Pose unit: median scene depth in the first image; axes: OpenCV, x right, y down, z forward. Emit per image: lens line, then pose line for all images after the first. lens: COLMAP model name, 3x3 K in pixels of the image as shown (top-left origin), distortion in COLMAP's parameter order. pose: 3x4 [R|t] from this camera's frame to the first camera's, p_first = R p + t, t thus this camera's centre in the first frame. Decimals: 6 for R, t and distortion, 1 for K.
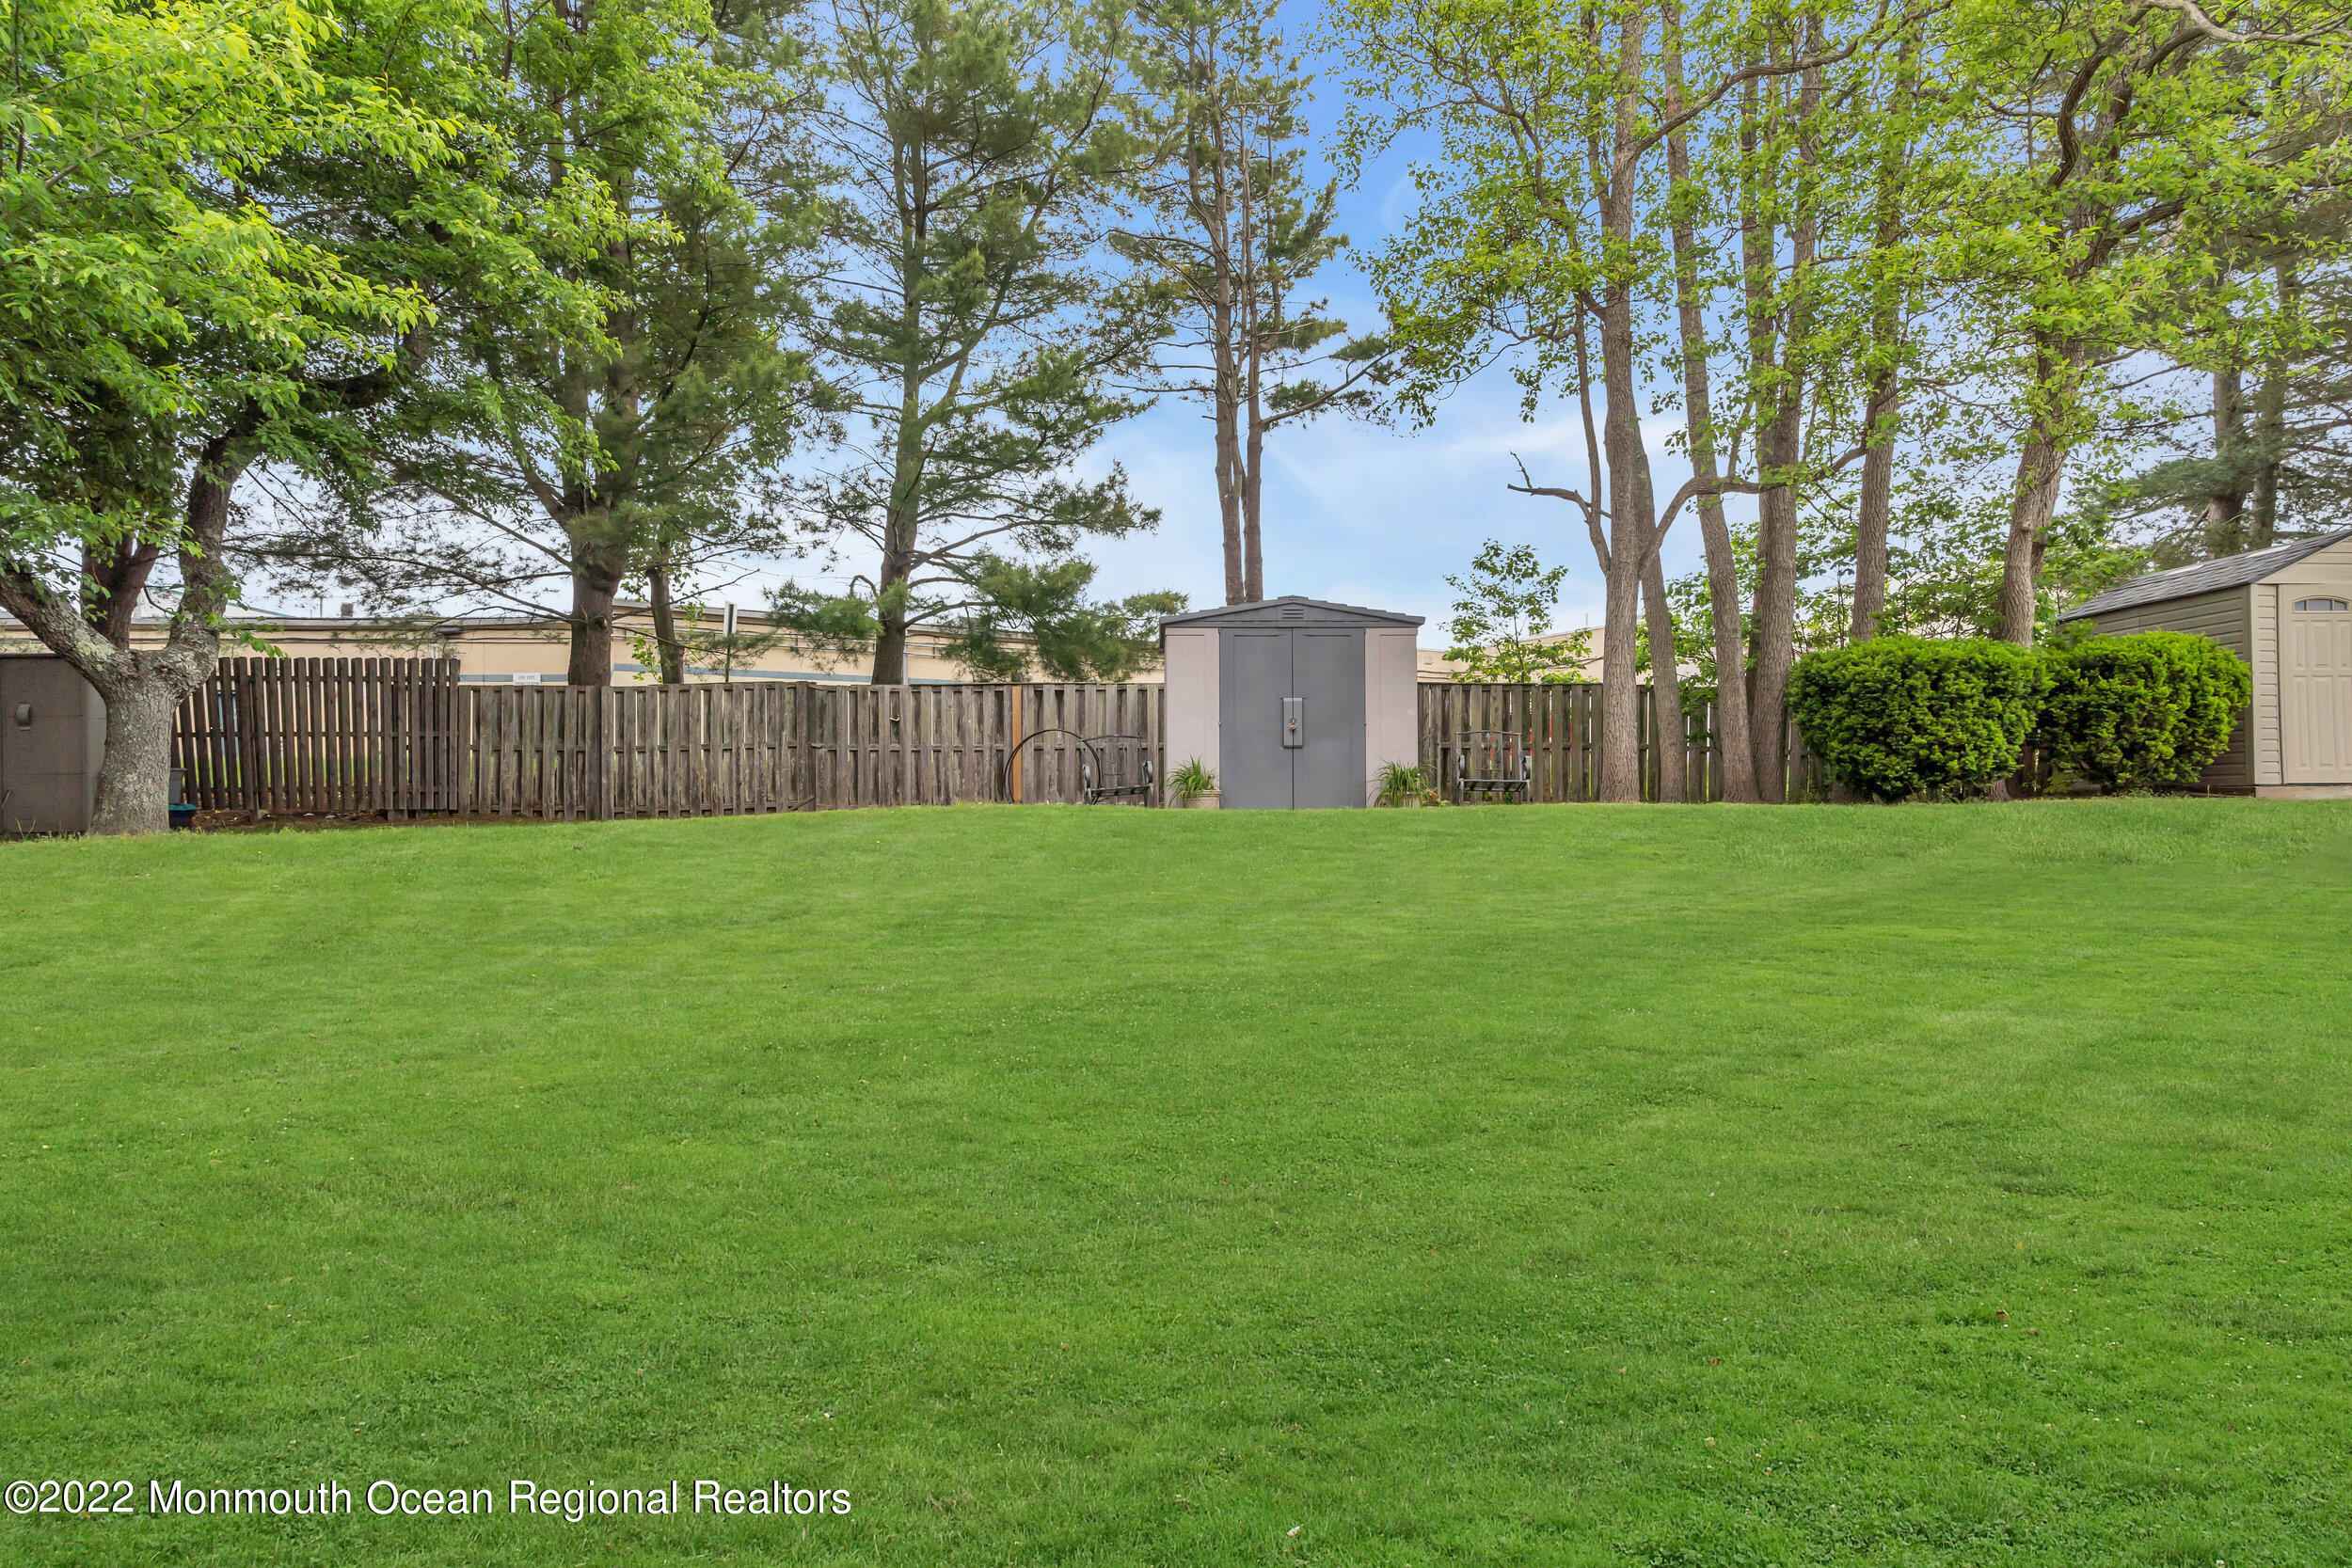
lens RADIAL K [[1066.5, 0, 1176.7], [0, 1066.5, 771.8], [0, 0, 1]] dist [-0.005447, -0.000212]
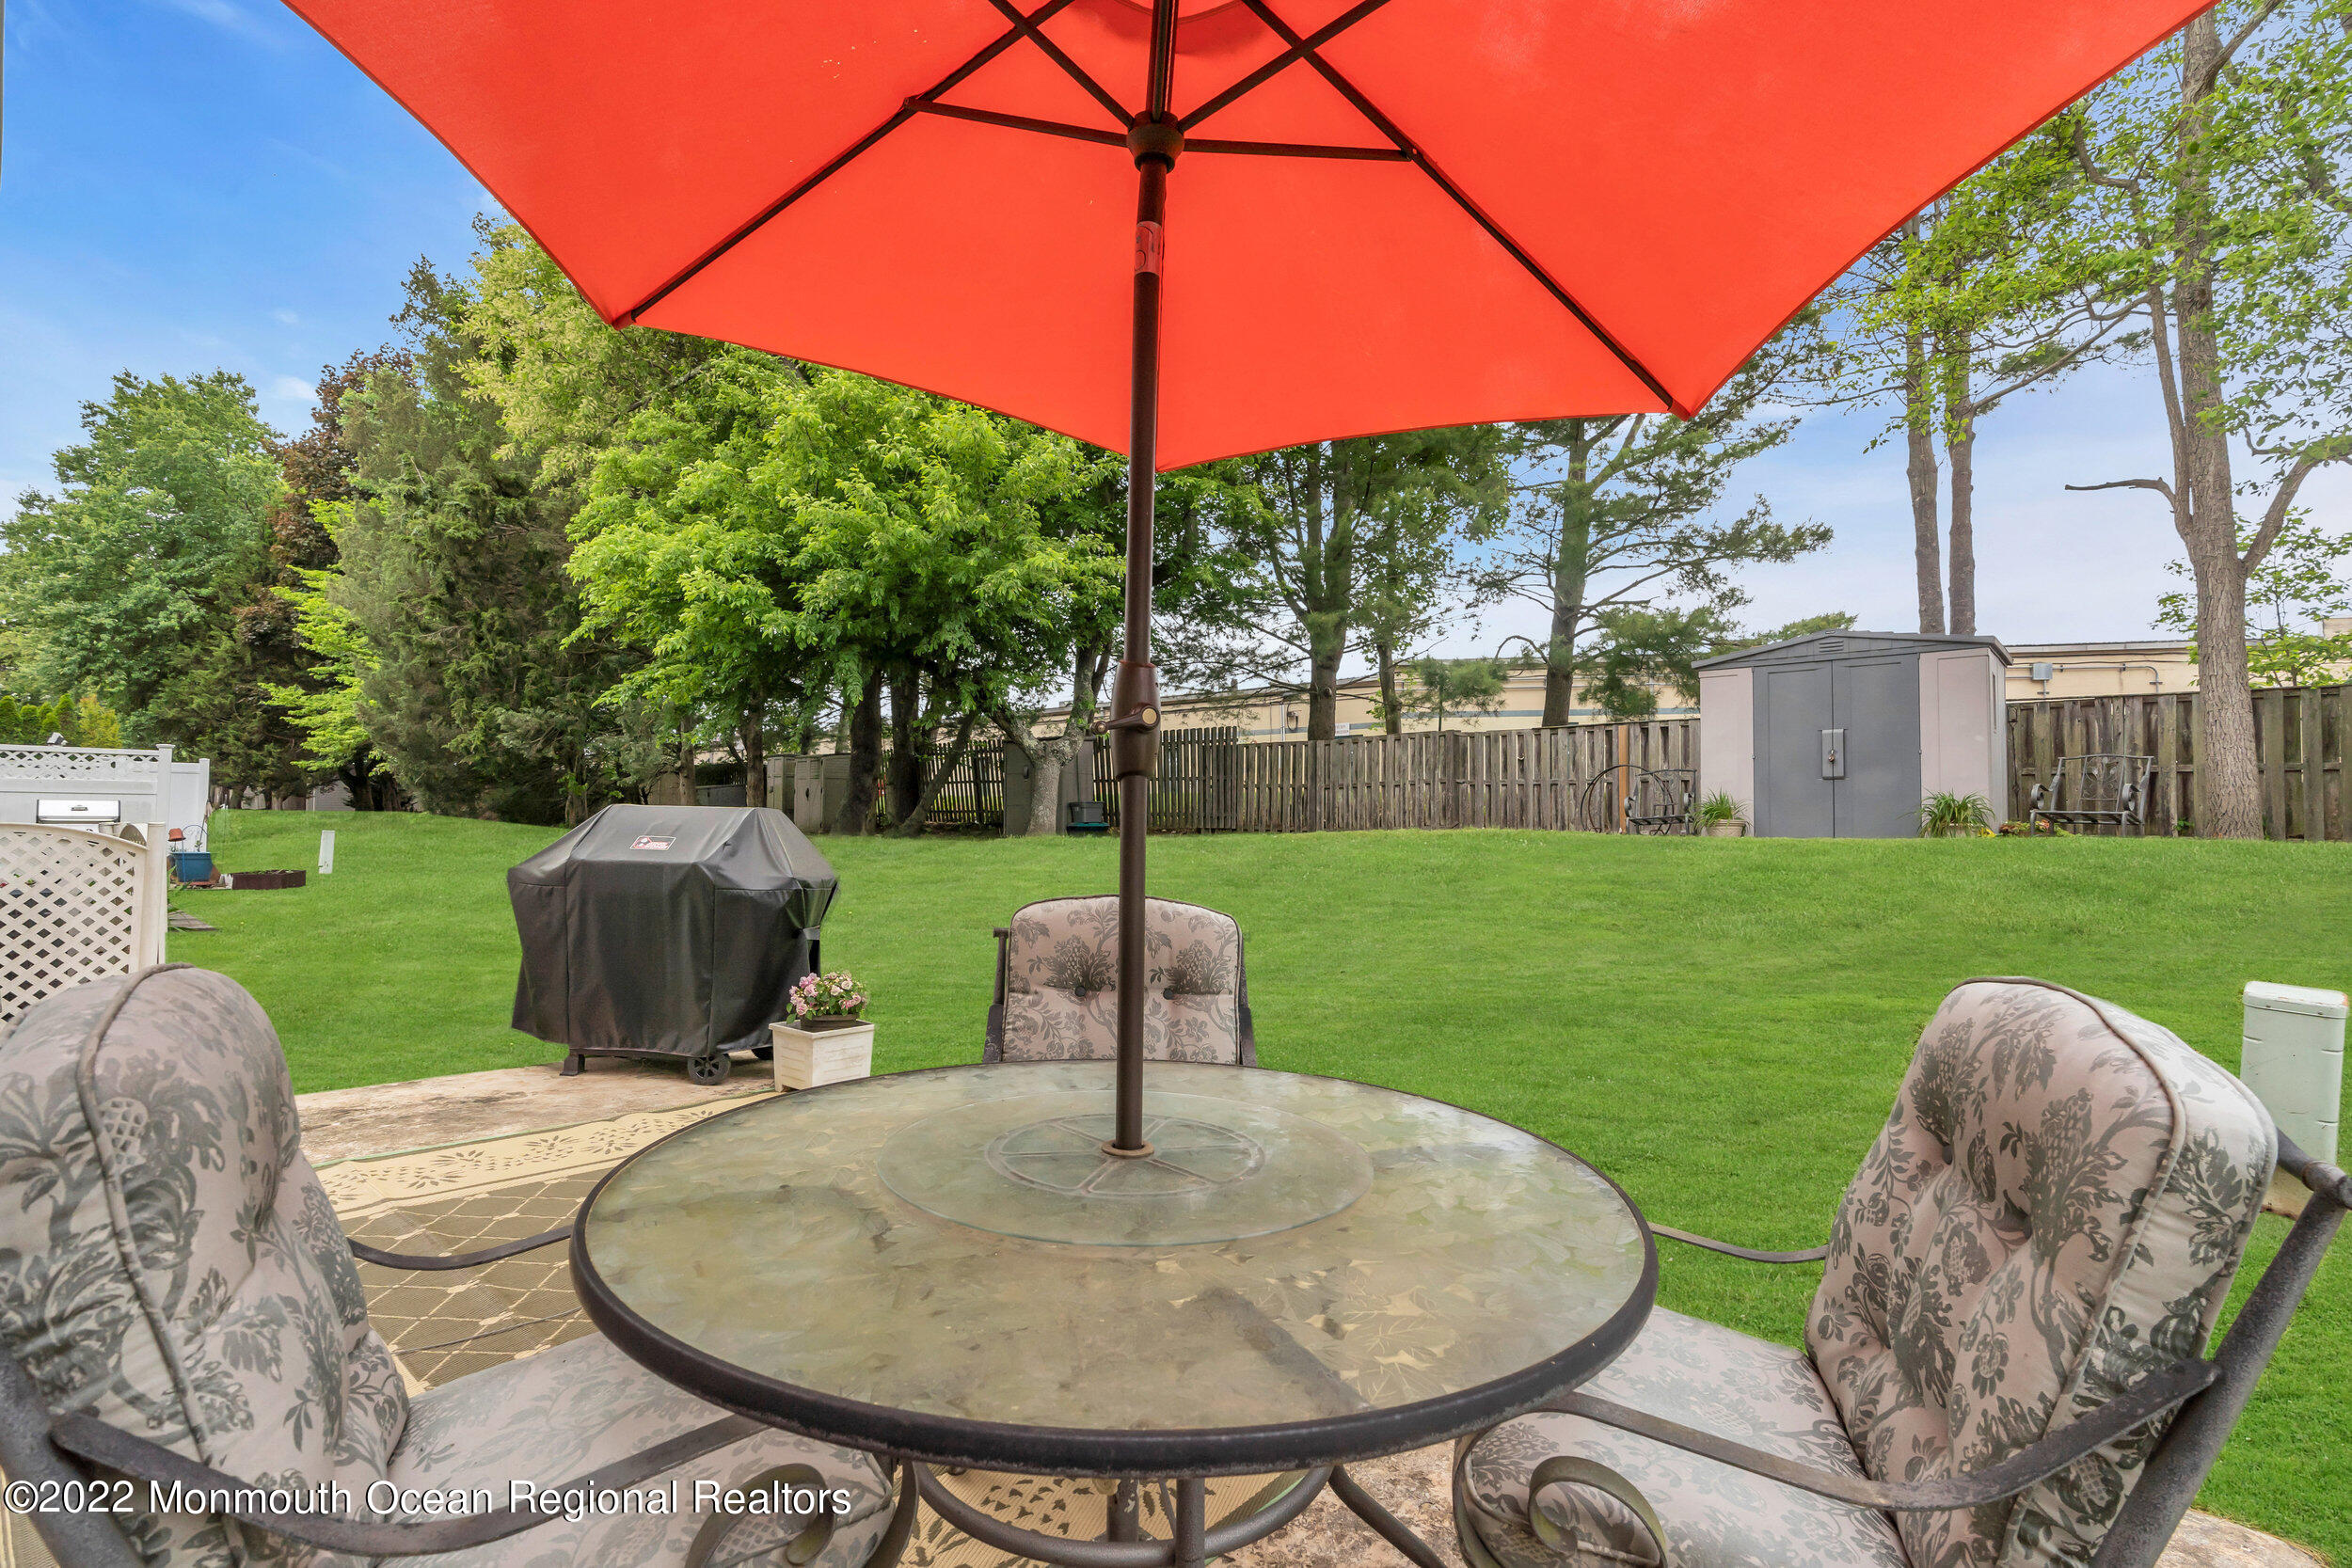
lens RADIAL K [[1066.5, 0, 1175.3], [0, 1066.5, 798.5], [0, 0, 1]] dist [-0.005447, -0.000212]
pose [[0.724682, -0.005194, -0.689064, 0.267624], [0.004909, 0.999985, -0.002375, -0.003076], [0.689066, -0.001662, 0.724697, -0.127663]]
